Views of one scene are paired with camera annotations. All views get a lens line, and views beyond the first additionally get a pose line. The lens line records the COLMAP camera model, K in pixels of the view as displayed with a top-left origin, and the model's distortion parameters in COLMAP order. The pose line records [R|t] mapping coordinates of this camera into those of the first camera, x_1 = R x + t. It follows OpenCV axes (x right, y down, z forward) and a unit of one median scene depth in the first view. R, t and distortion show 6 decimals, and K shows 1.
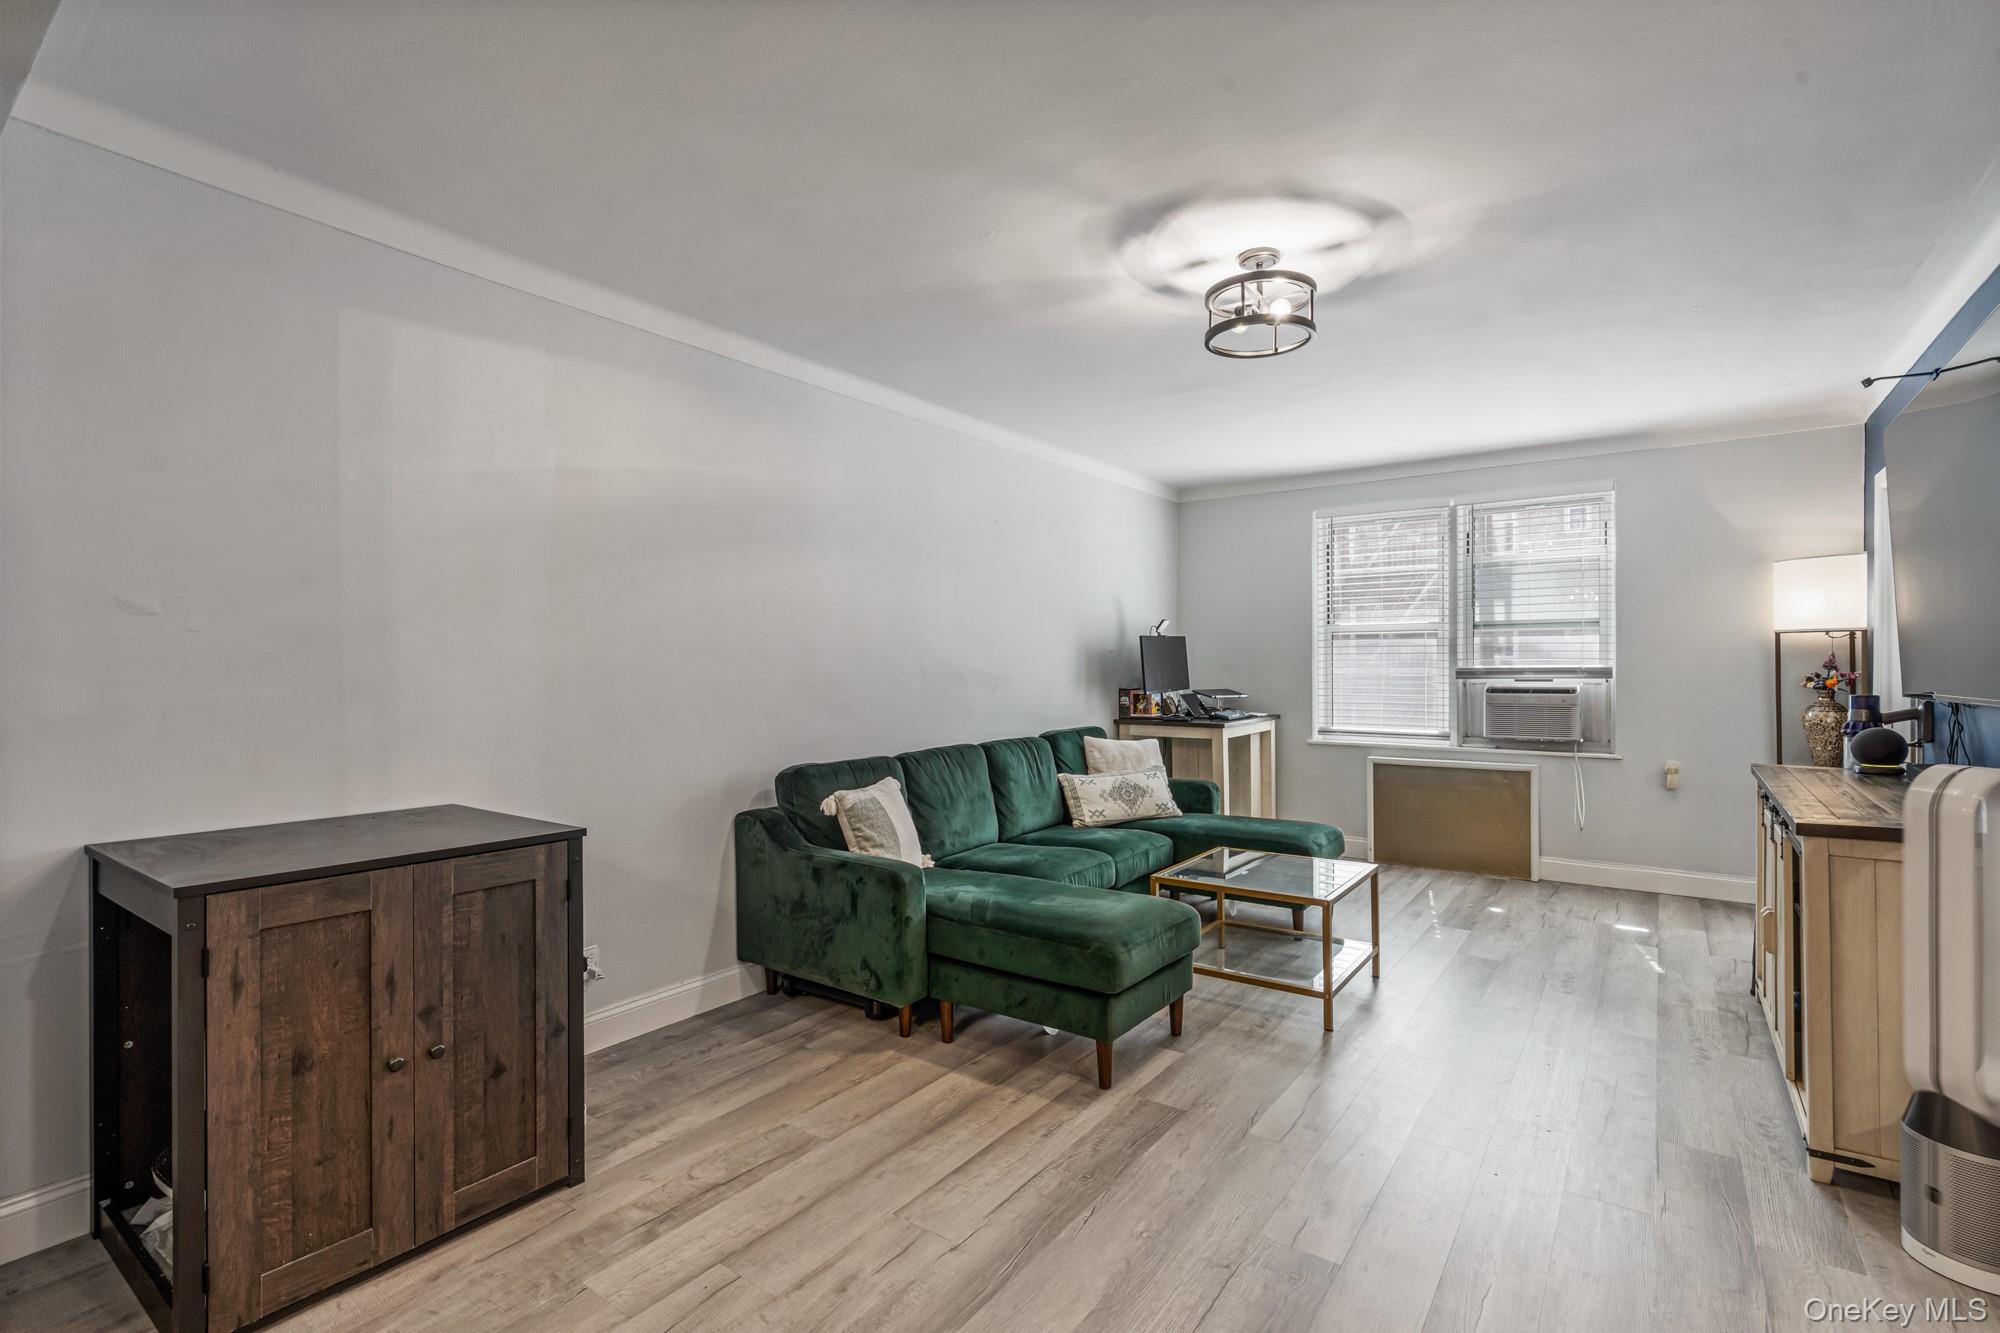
lens RADIAL K [[917.6, 0, 1001.2], [0, 917.6, 671.8], [0, 0, 1]] dist [-0.003147, 0.000758]
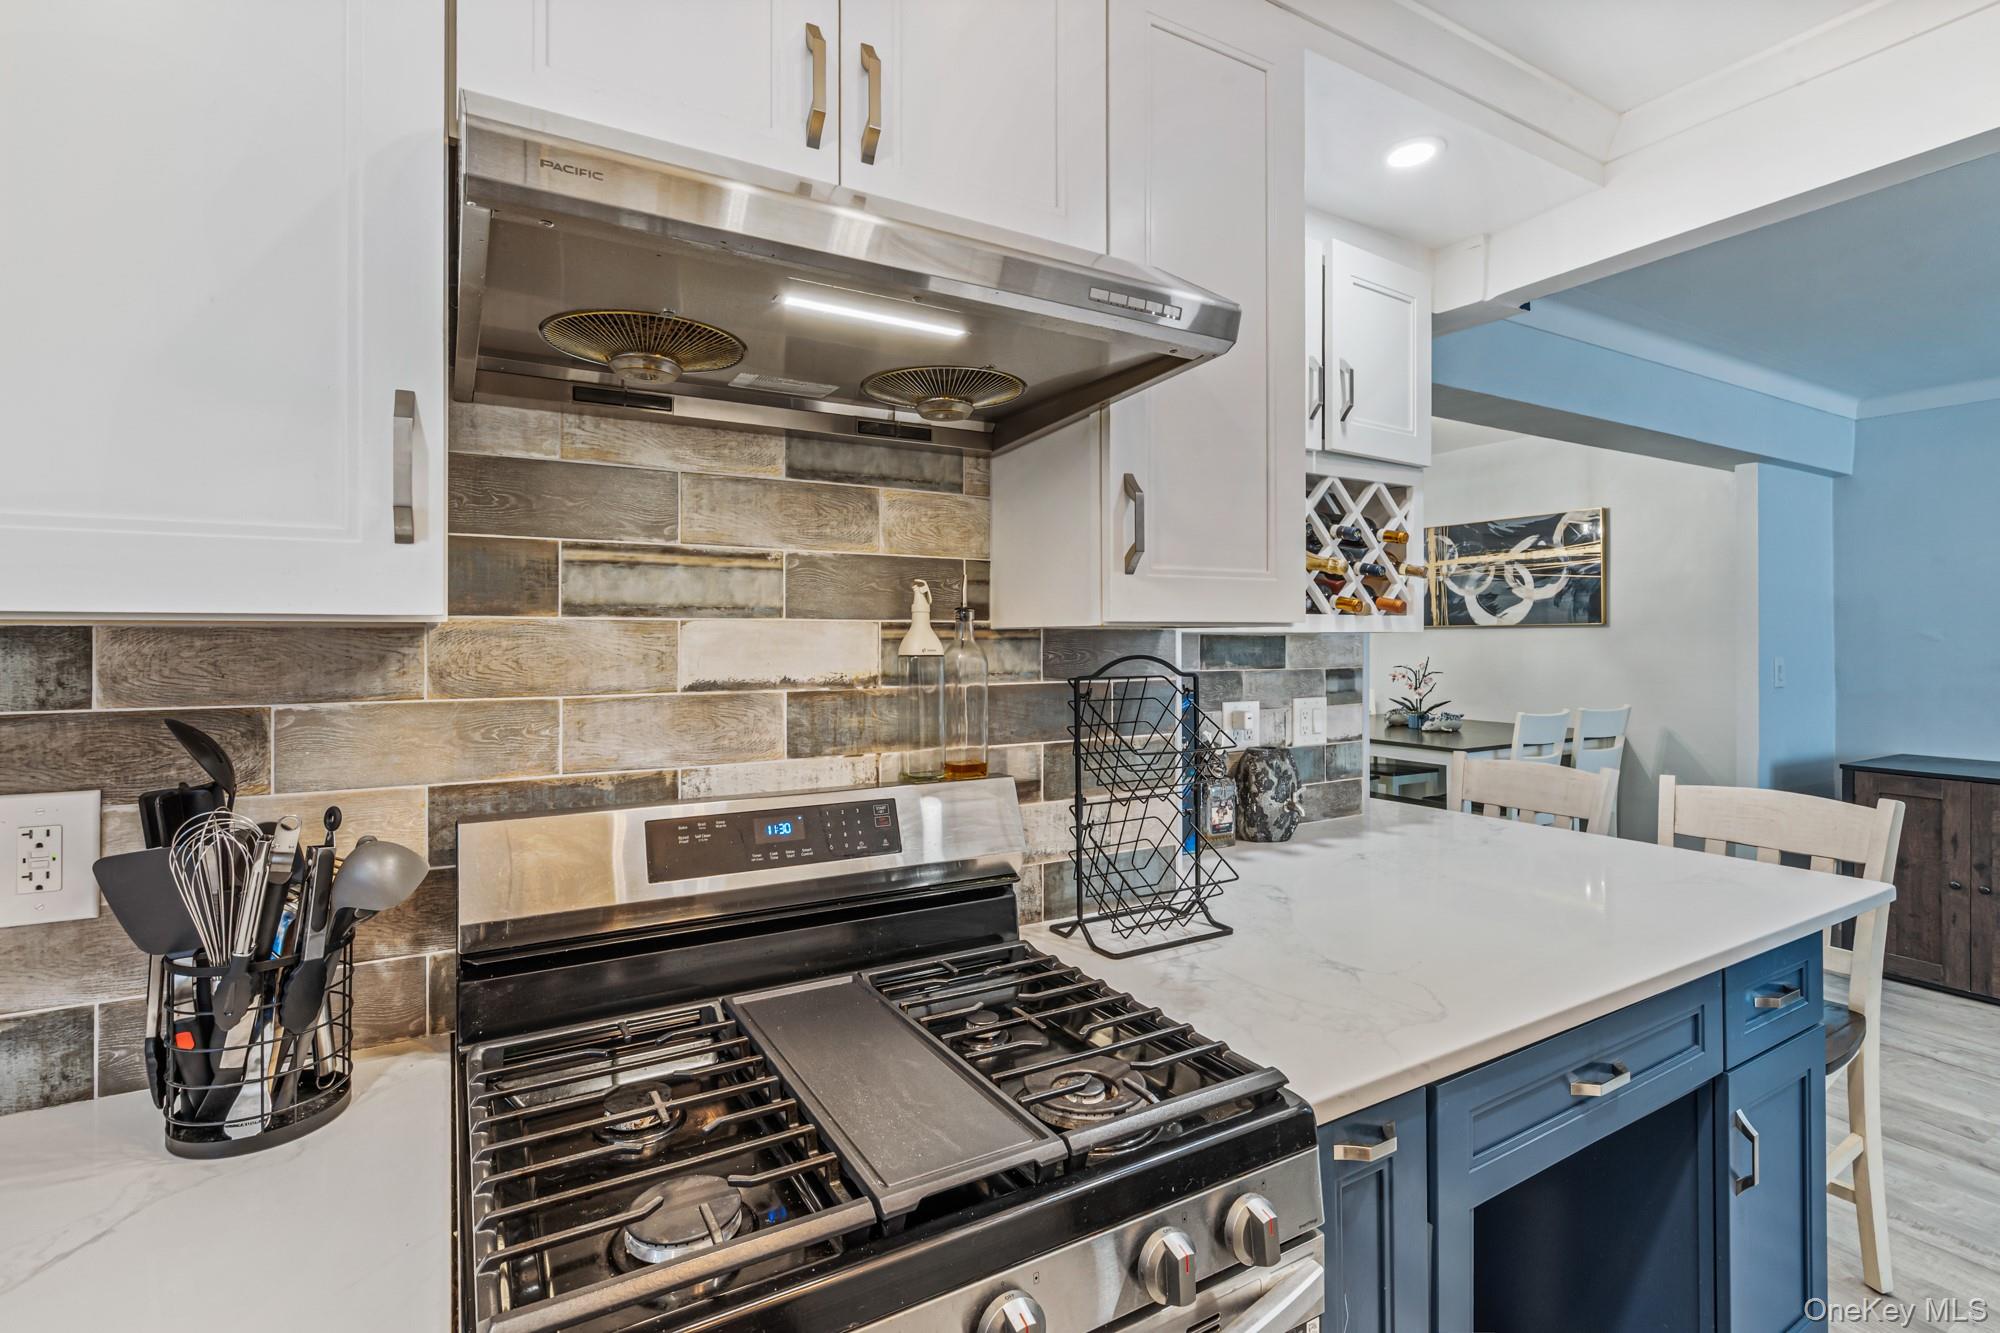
lens RADIAL K [[917.6, 0, 1009.3], [0, 917.6, 649.2], [0, 0, 1]] dist [-0.003147, 0.000758]
pose [[-0.386040, 0.008183, -0.922446, 0.839273], [0.004970, 0.999965, 0.006790, -0.034070], [0.922469, -0.001963, -0.386067, -0.024090]]
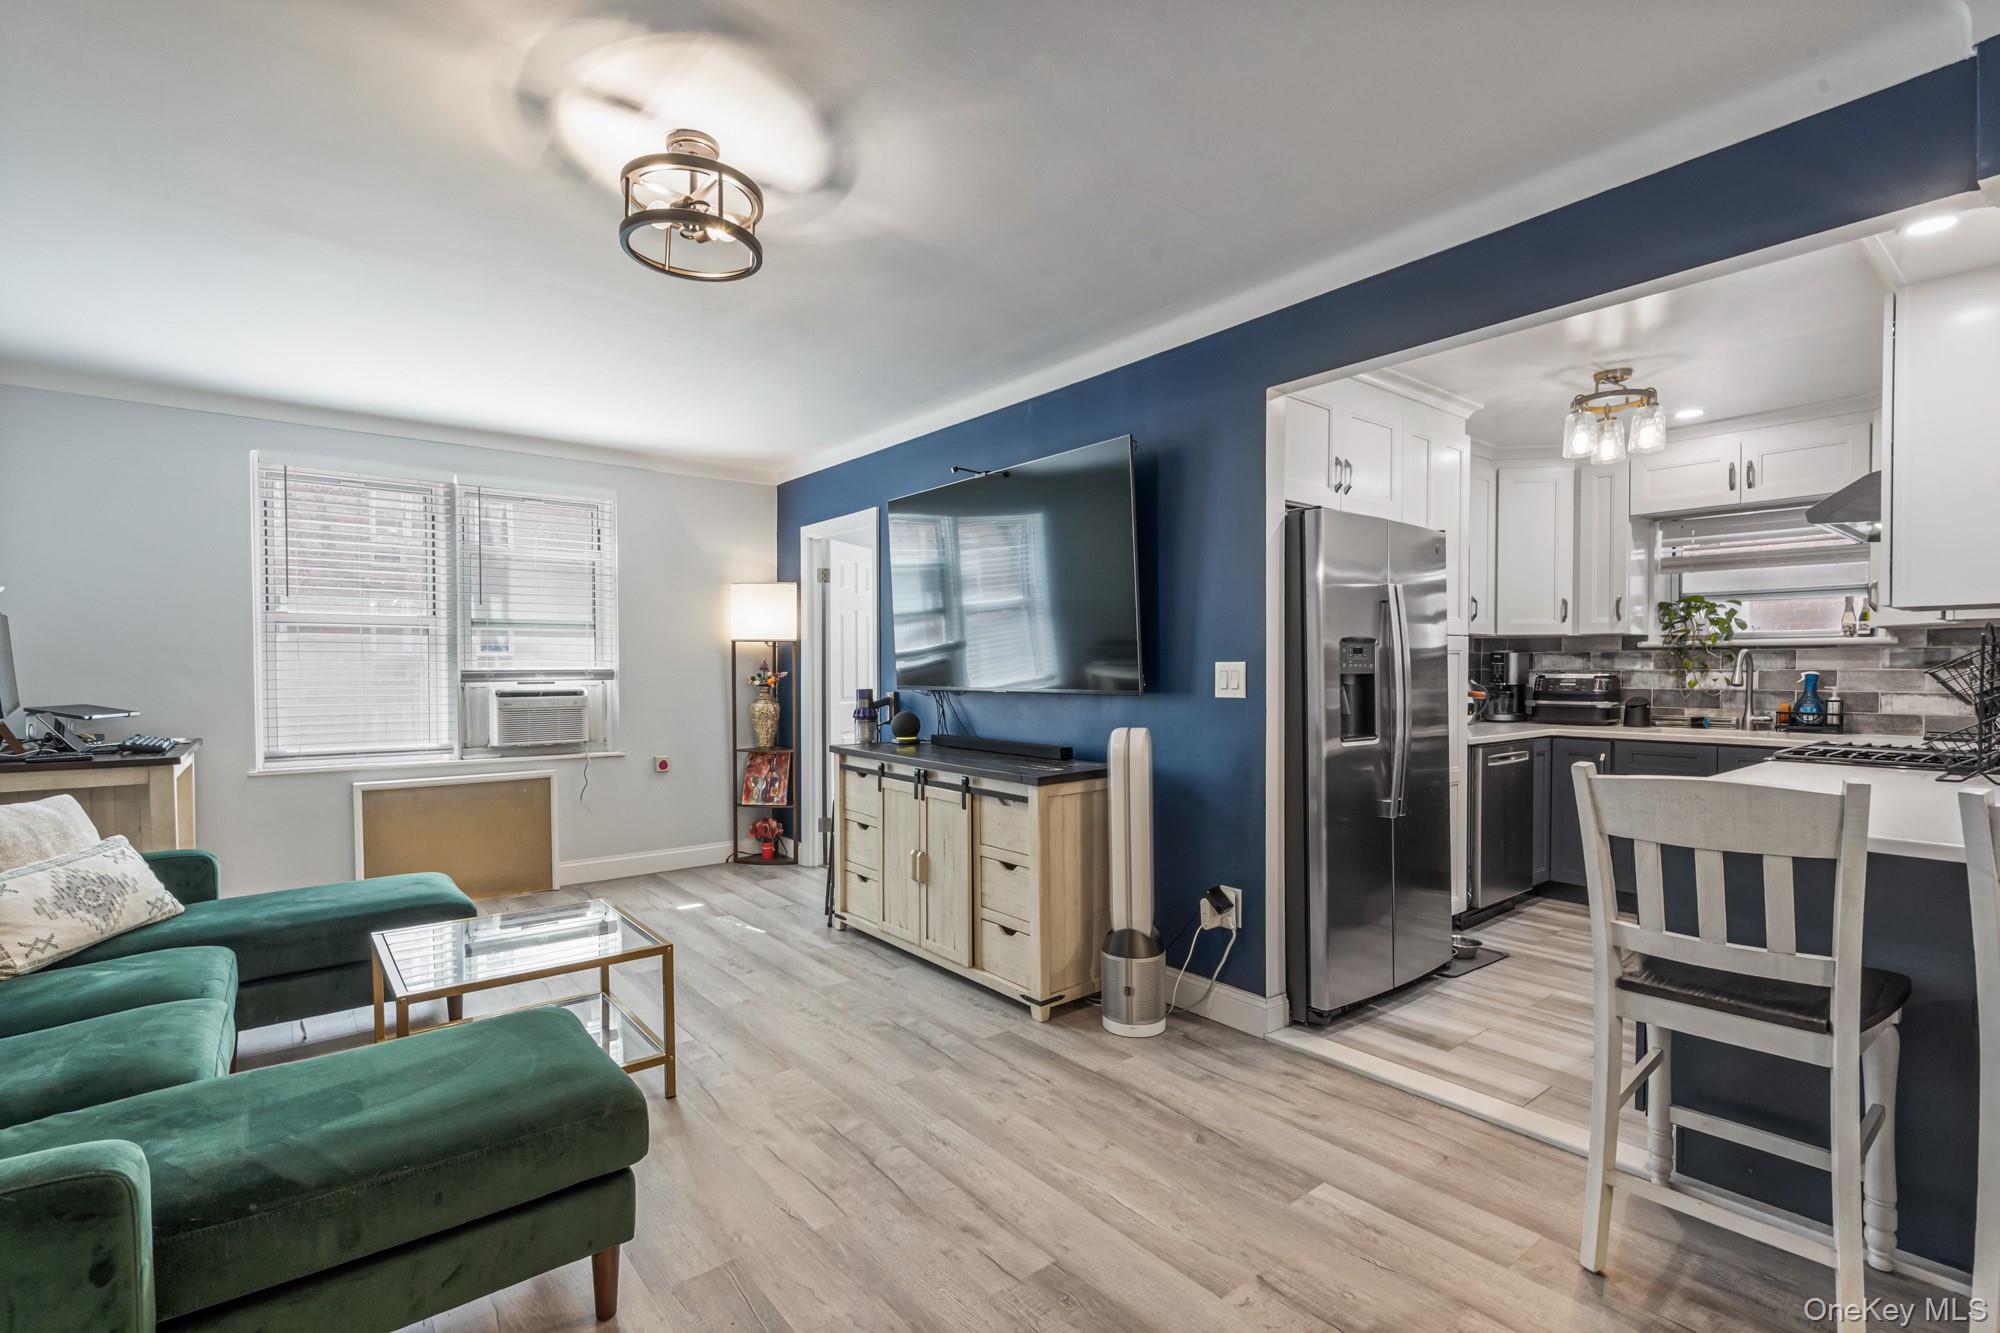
lens RADIAL K [[917.6, 0, 981.7], [0, 917.6, 685.6], [0, 0, 1]] dist [-0.003147, 0.000758]
pose [[0.272207, -0.017266, 0.962084, -0.281715], [0.006806, 0.999849, 0.016018, -0.000086], [-0.962215, 0.002188, 0.272283, 0.371813]]
